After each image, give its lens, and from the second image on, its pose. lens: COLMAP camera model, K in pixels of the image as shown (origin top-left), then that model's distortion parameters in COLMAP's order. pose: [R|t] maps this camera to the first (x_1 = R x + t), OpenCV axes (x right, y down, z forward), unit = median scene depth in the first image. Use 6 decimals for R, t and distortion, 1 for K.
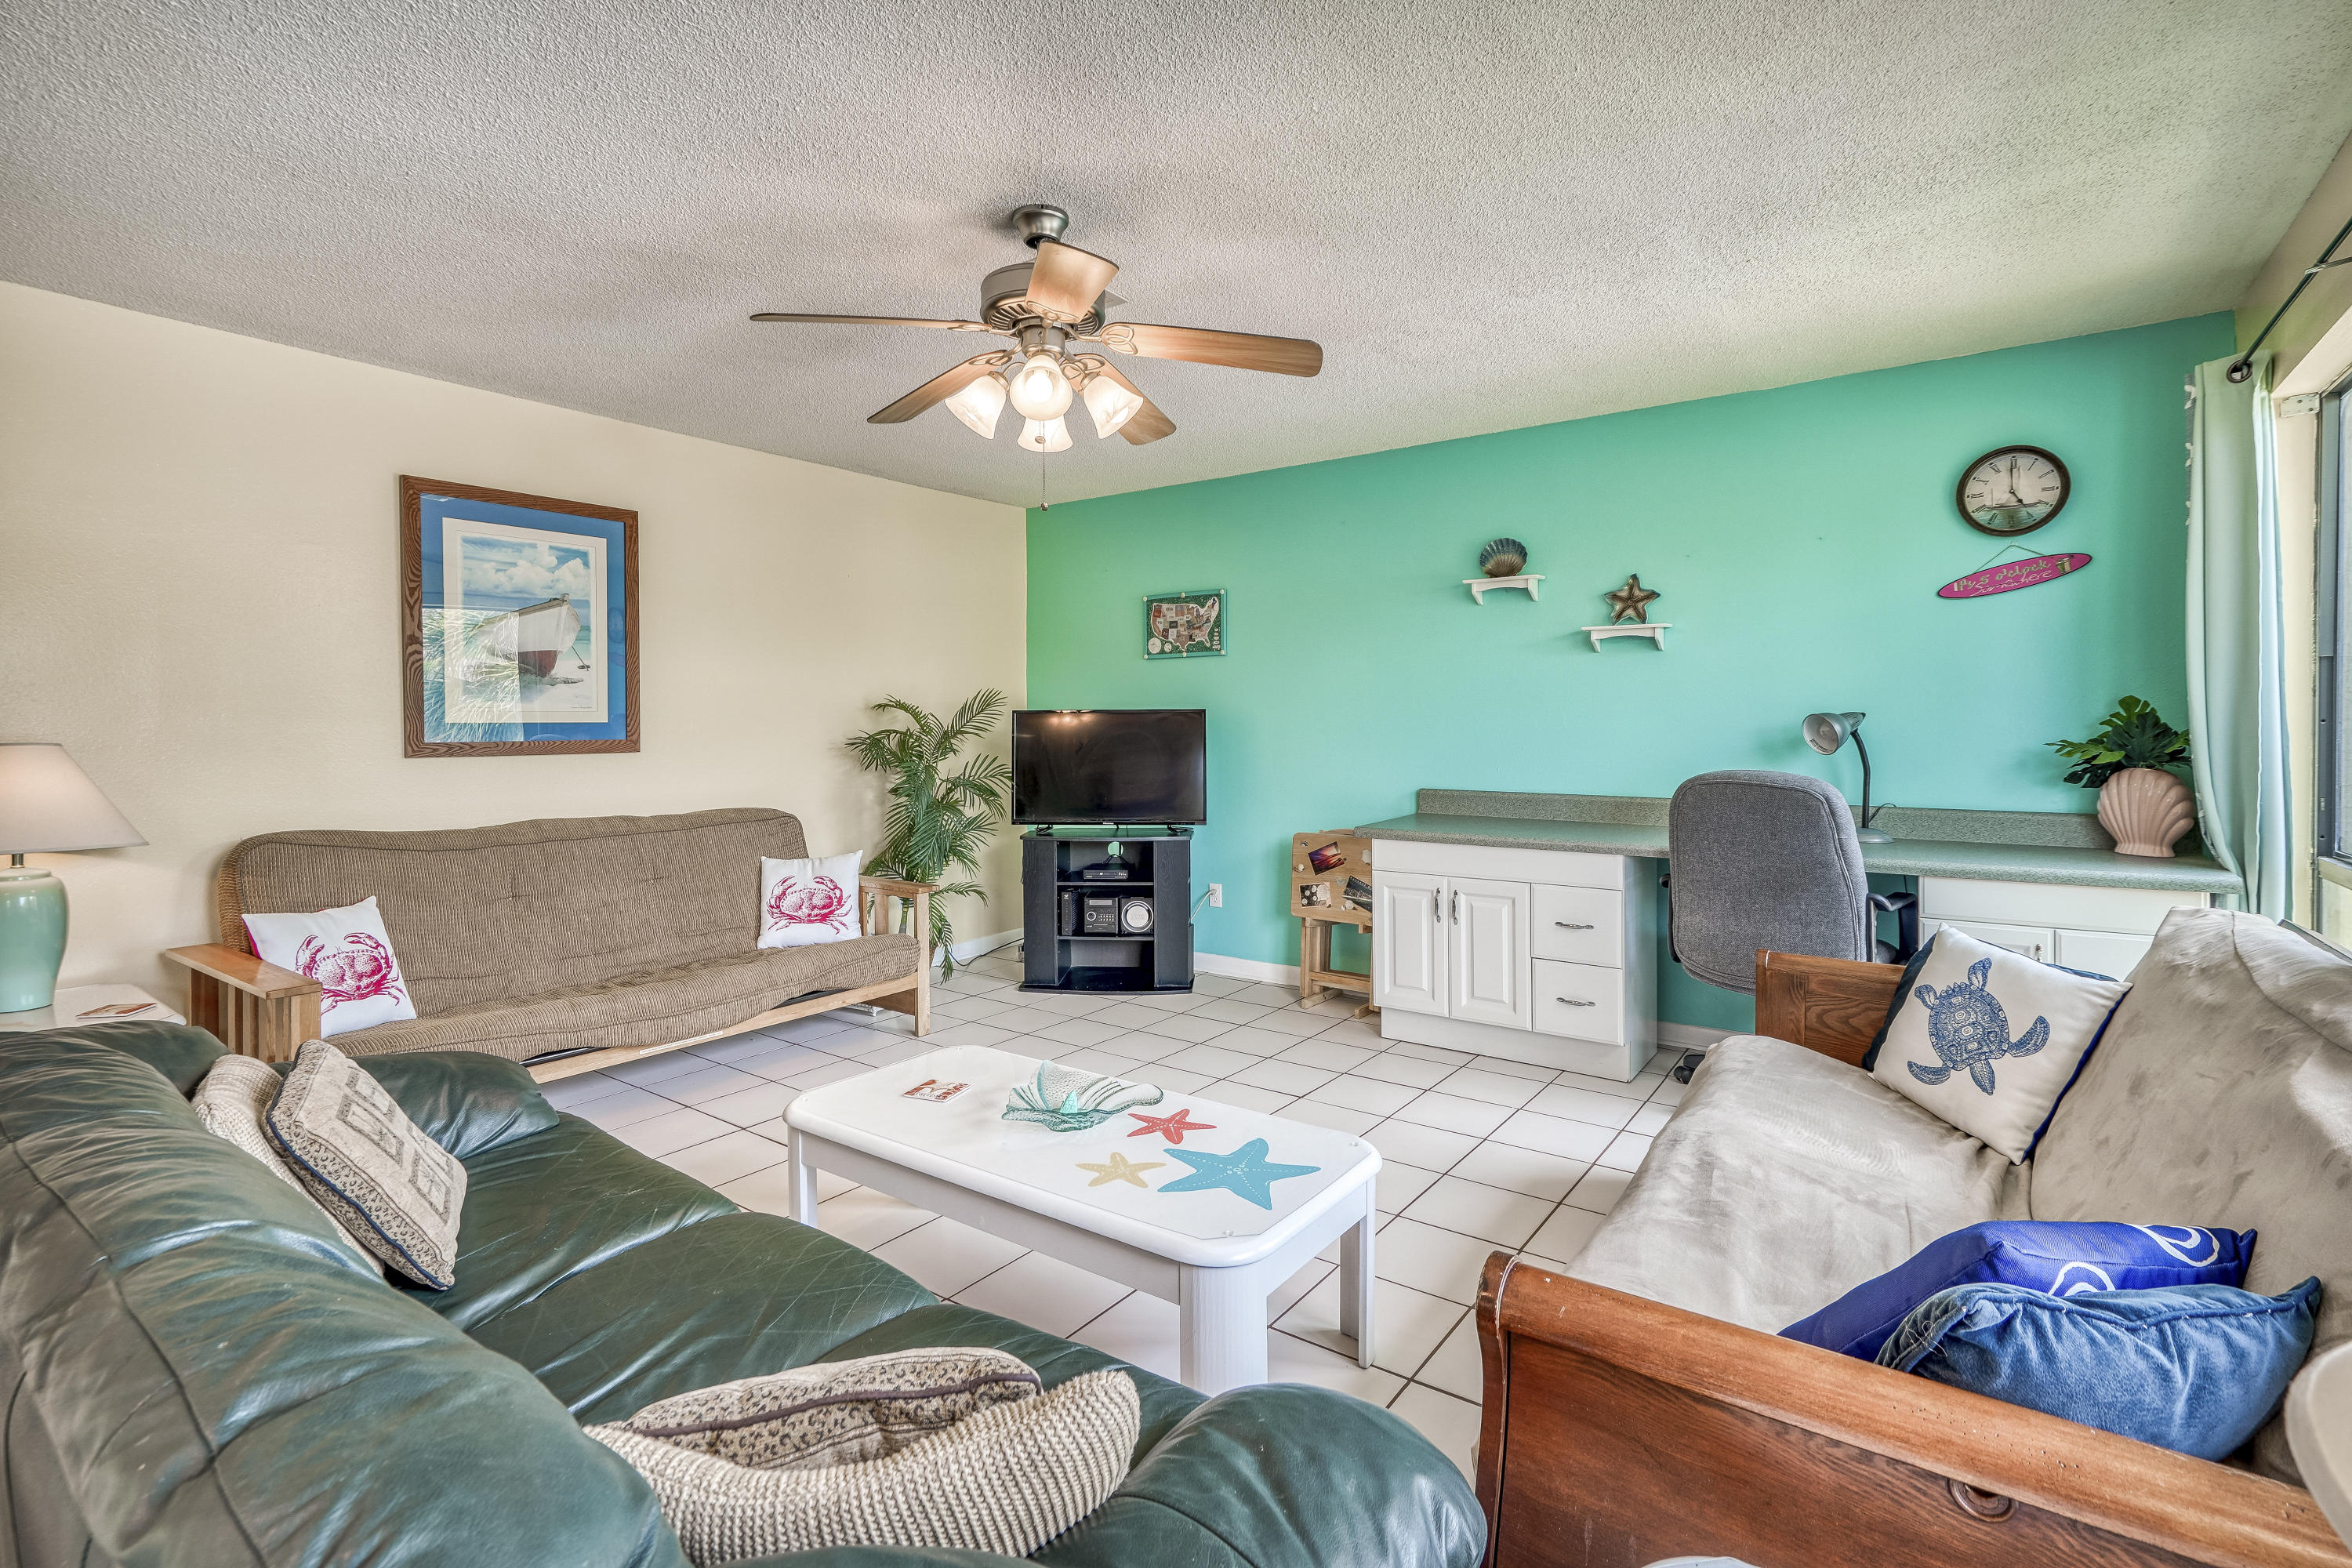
lens RADIAL K [[1092.4, 0, 1159.2], [0, 1092.4, 748.7], [0, 0, 1]] dist [-0.010552, 0.006161]
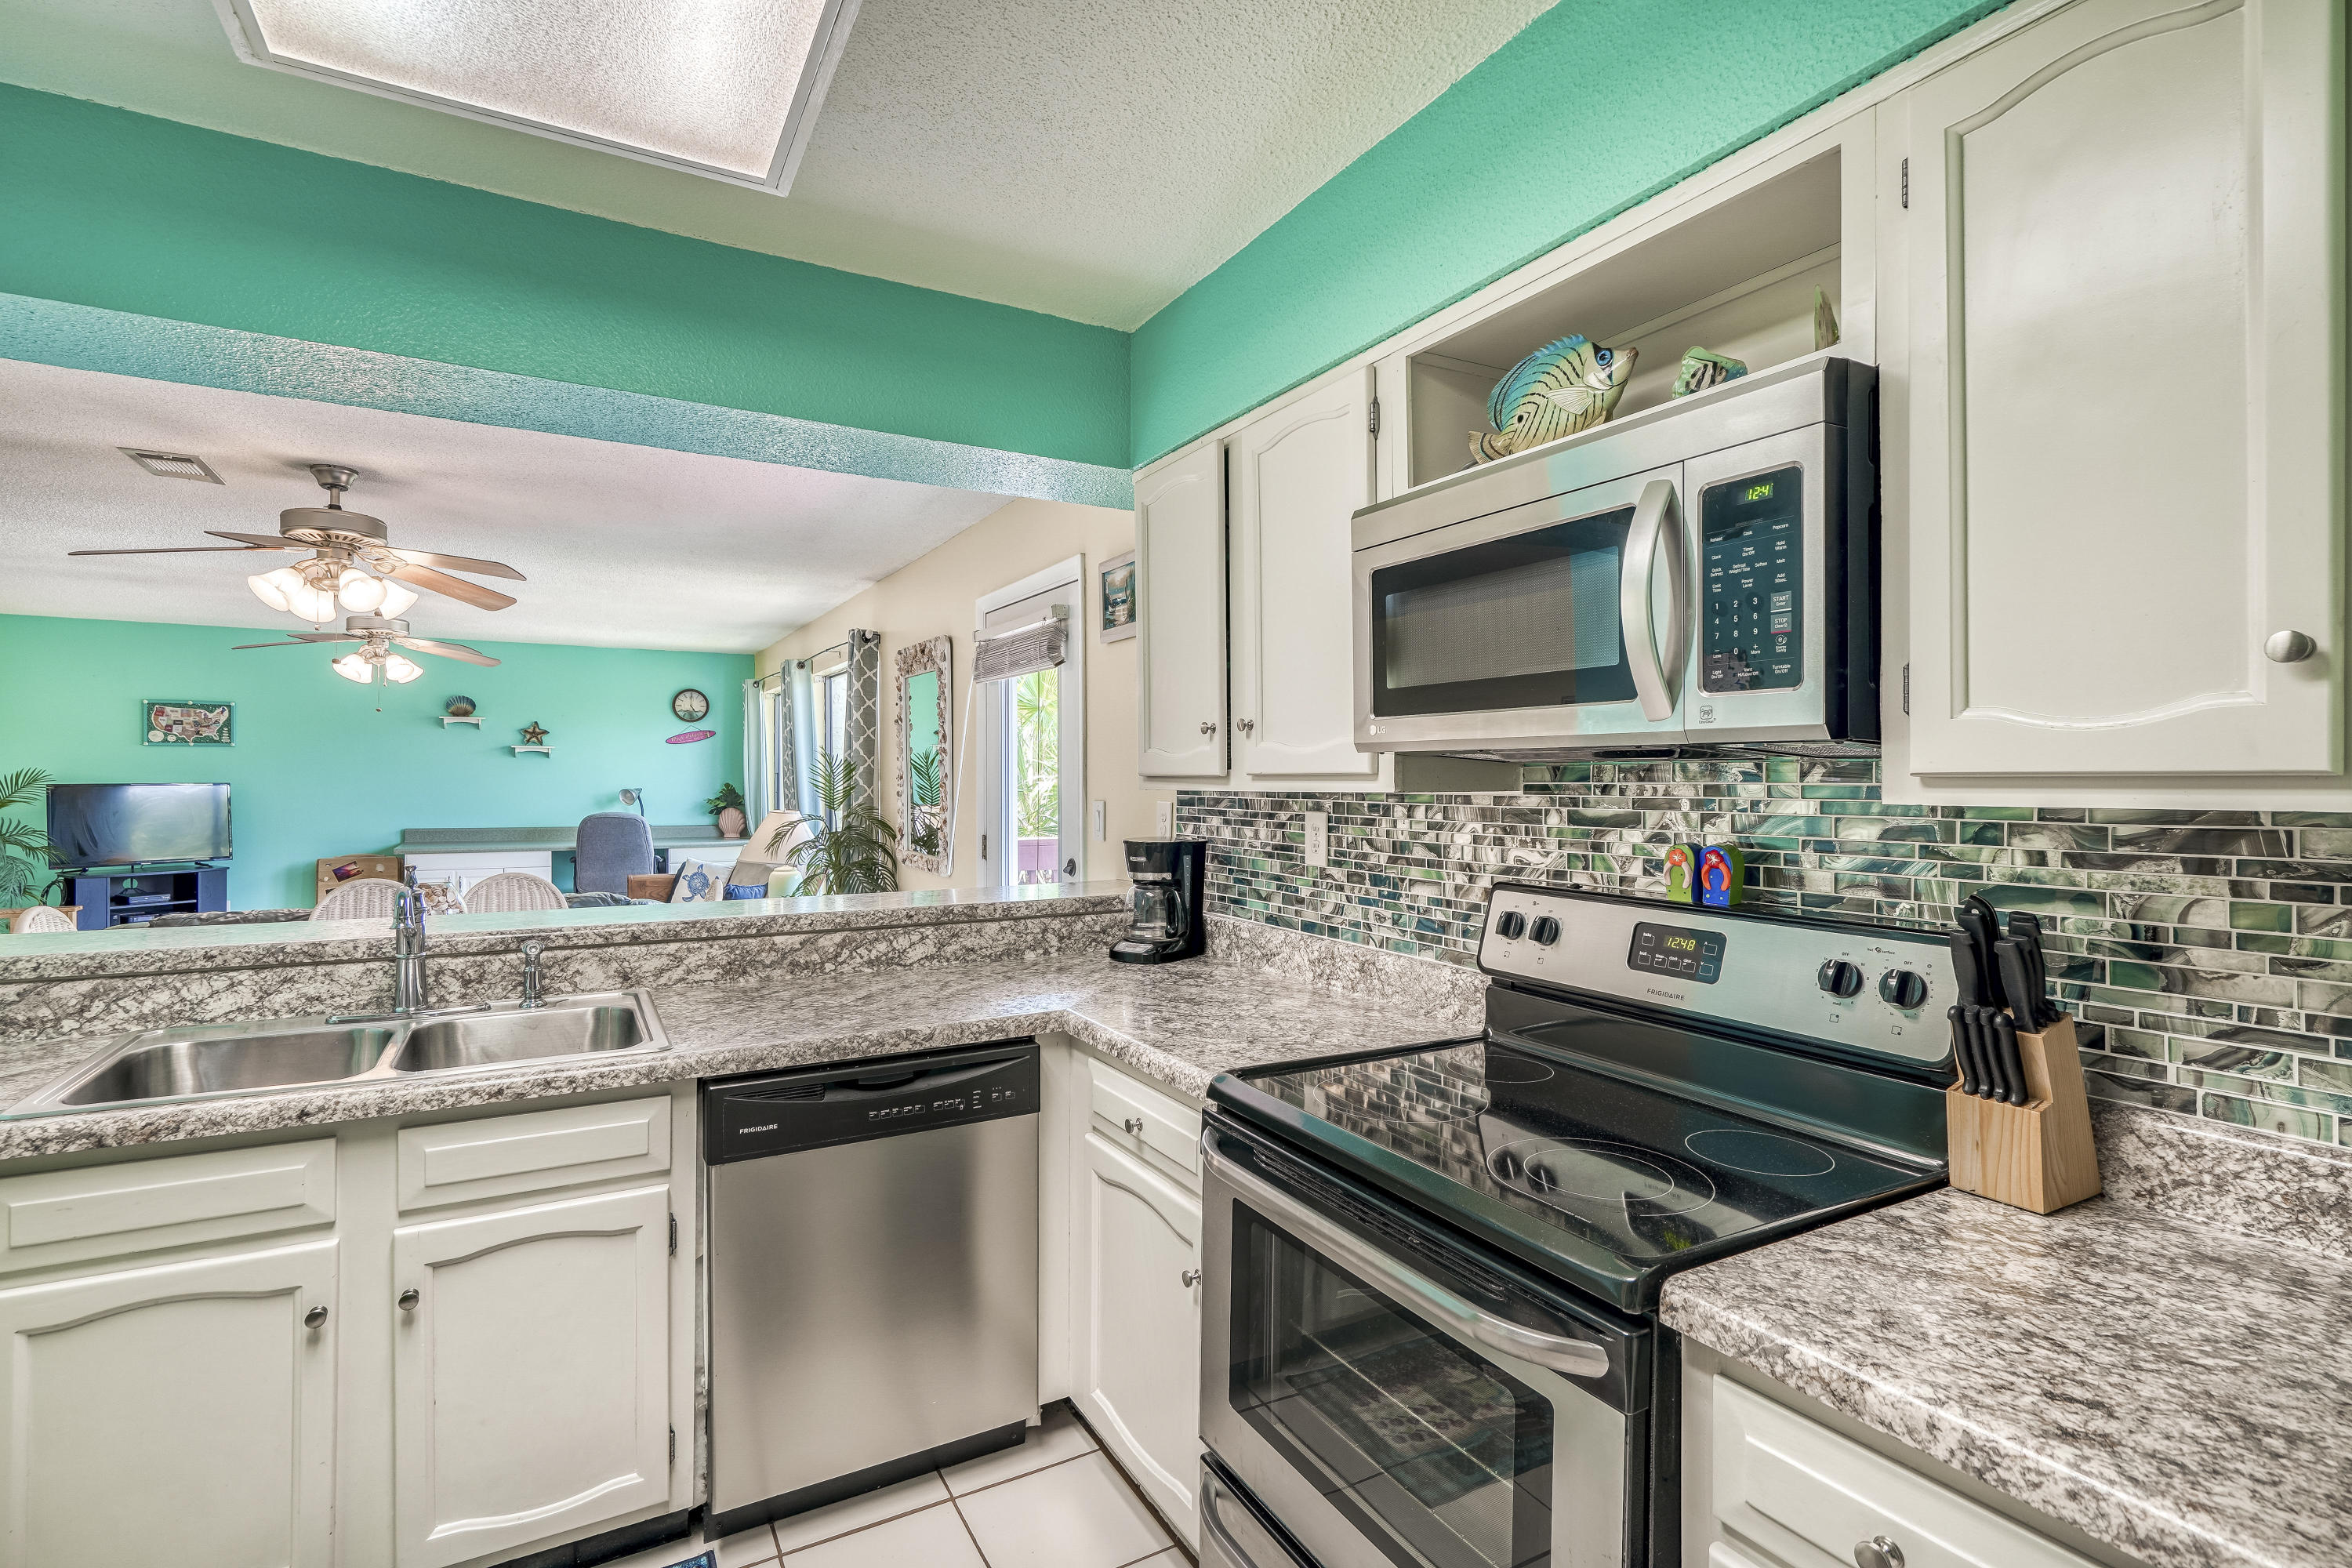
lens RADIAL K [[1092.4, 0, 1160.9], [0, 1092.4, 784.5], [0, 0, 1]] dist [-0.010552, 0.006161]
pose [[0.413690, -0.003436, 0.910411, -1.000197], [0.015276, 0.999878, -0.003168, -0.014406], [-0.910289, 0.015218, 0.413692, -0.981681]]
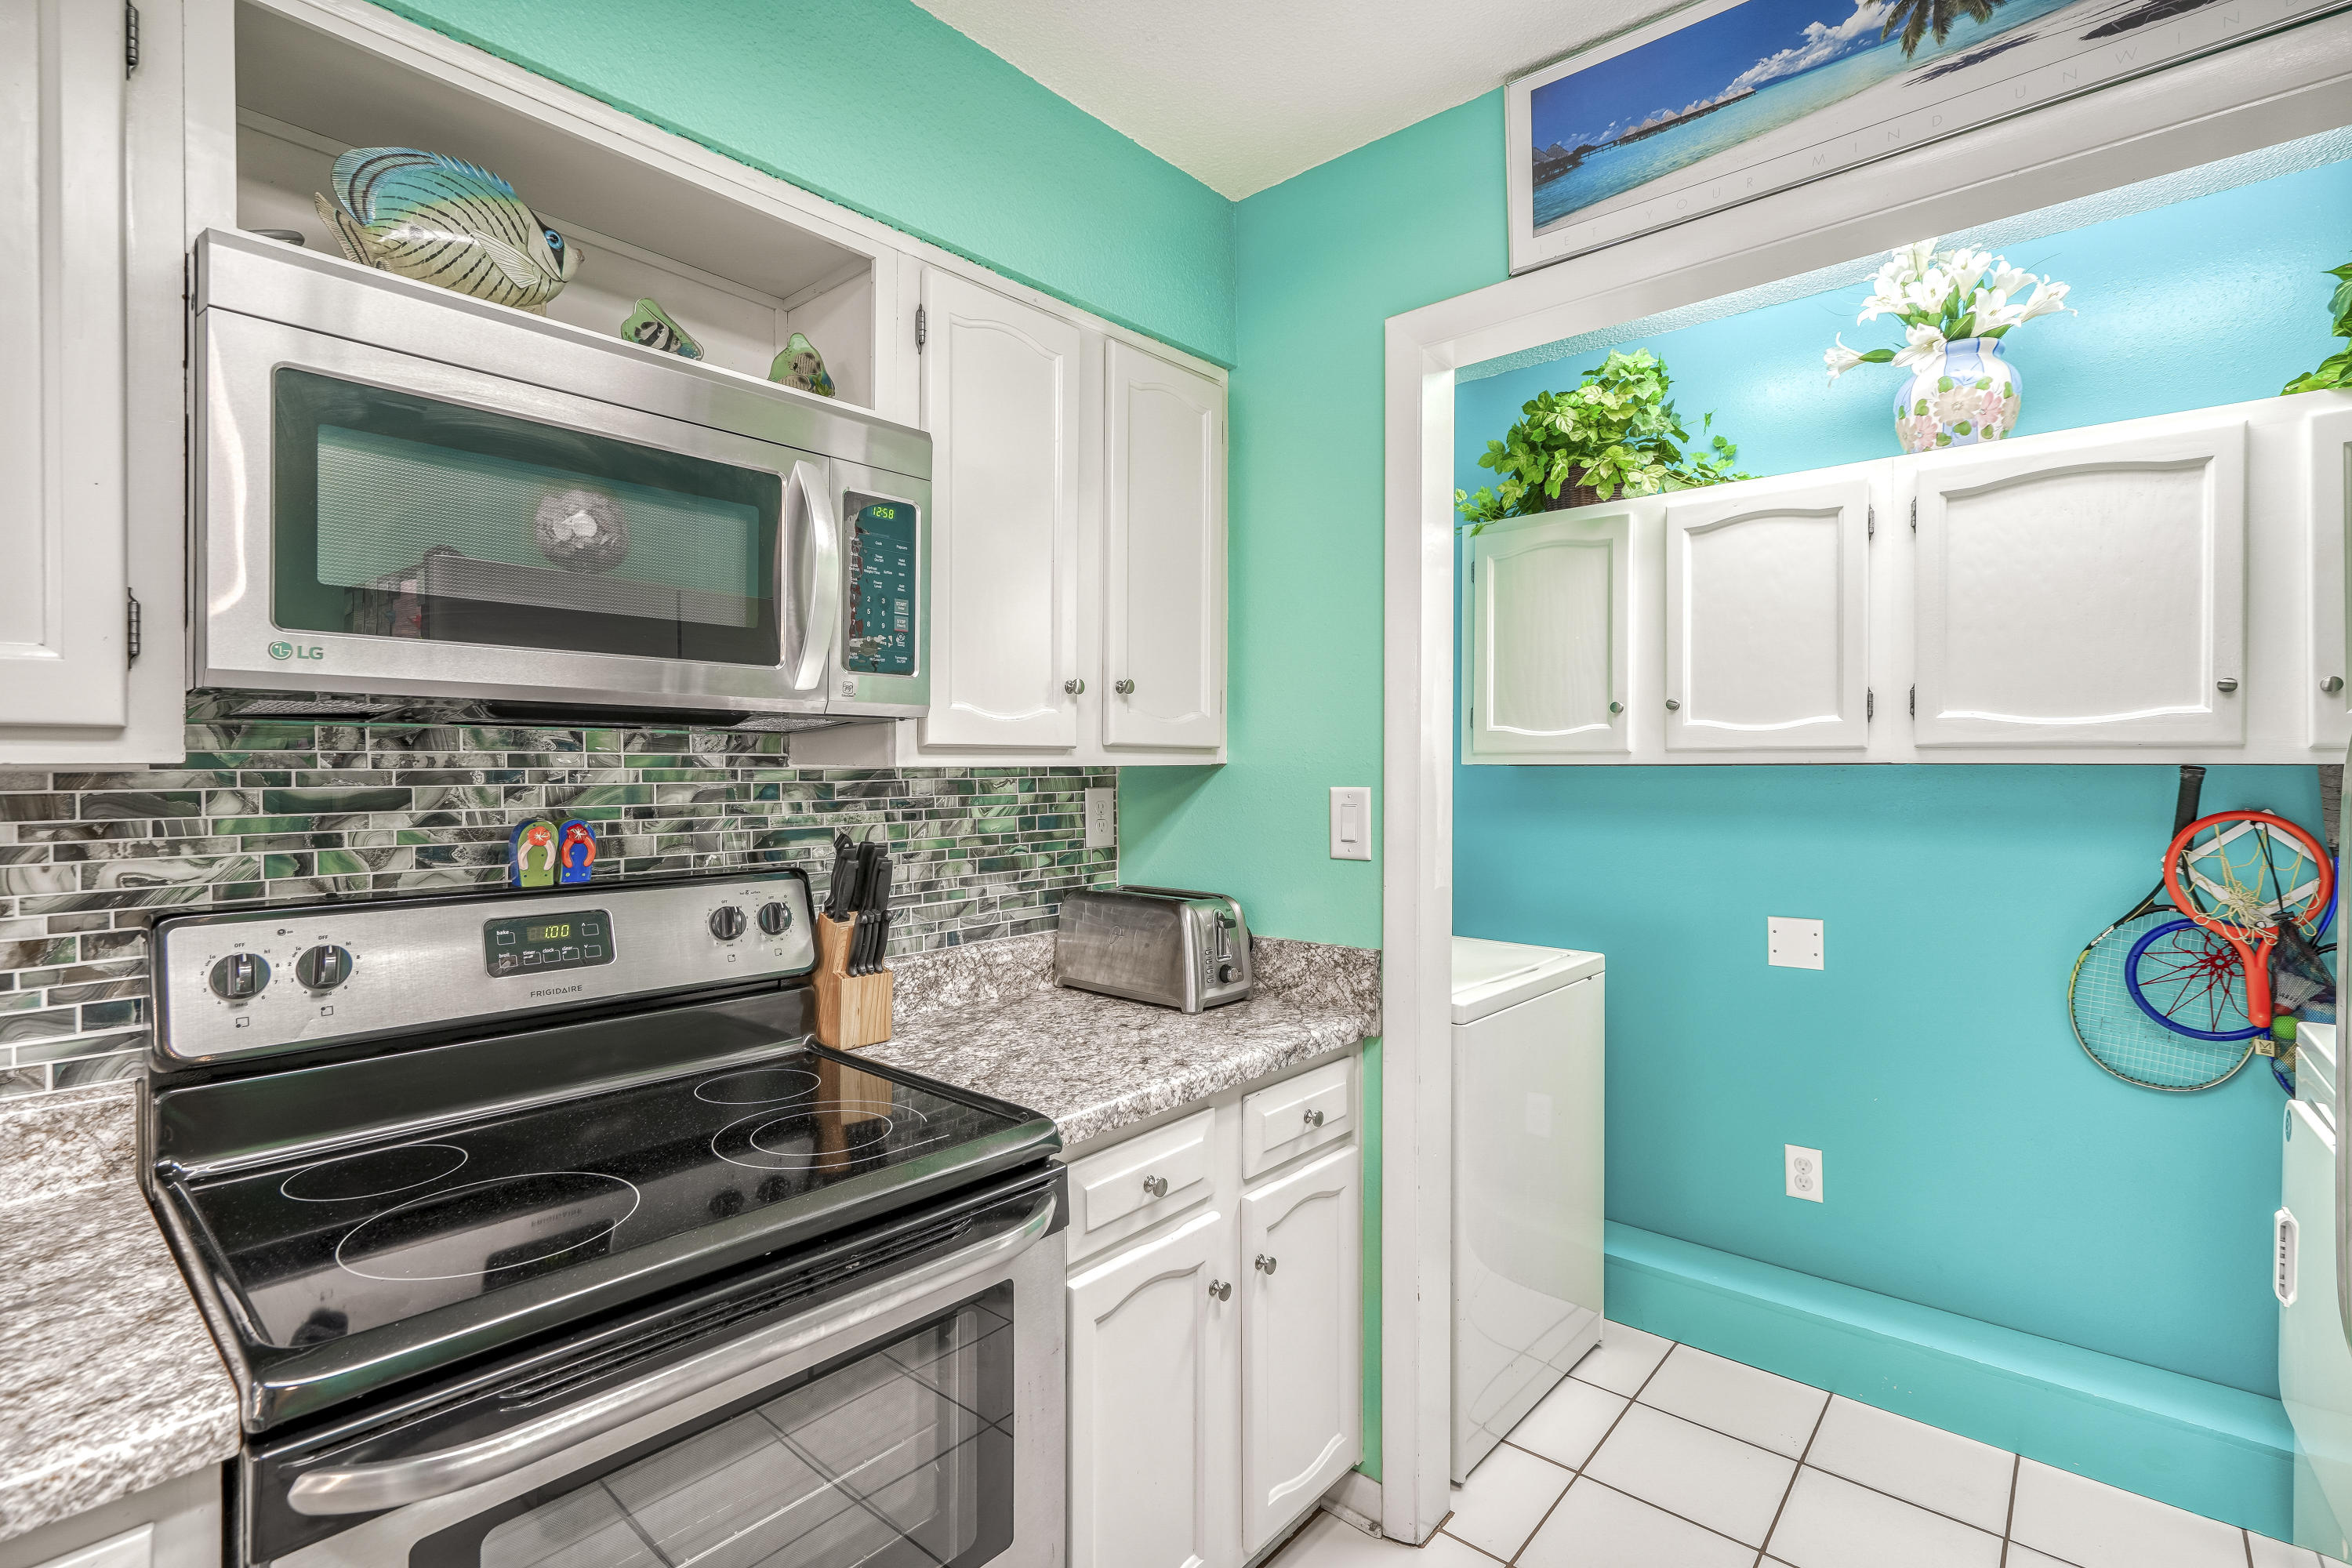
lens RADIAL K [[1092.4, 0, 1192.7], [0, 1092.4, 771.0], [0, 0, 1]] dist [-0.010552, 0.006161]
pose [[-0.997772, 0.003447, 0.066621, -0.787351], [0.004878, 0.999761, 0.021326, -0.013420], [-0.066531, 0.021603, -0.997550, -0.646157]]
